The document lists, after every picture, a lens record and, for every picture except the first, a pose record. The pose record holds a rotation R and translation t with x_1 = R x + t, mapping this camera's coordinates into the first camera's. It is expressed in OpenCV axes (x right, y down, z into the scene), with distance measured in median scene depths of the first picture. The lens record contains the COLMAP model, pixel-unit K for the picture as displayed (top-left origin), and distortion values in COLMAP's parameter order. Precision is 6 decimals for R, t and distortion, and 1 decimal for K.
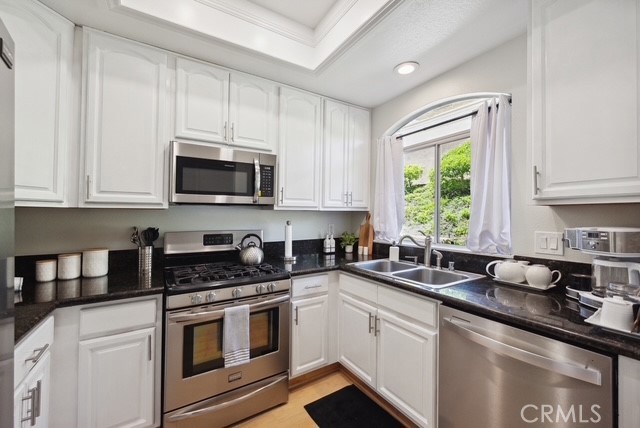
lens RADIAL K [[260.6, 0, 320.0], [0, 260.6, 214.0], [0, 0, 1]] dist [0.000213, -0.000037]
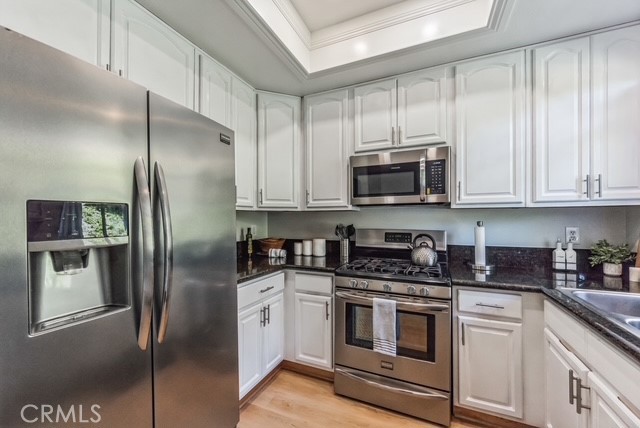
lens RADIAL K [[252.6, 0, 320.4], [0, 252.6, 218.8], [0, 0, 1]] dist [-0.000141, -0.000115]
pose [[0.557411, -0.000494, -0.830237, 0.325236], [0.006224, 0.999974, 0.003583, 0.015672], [0.830214, -0.007164, 0.557399, 0.170567]]
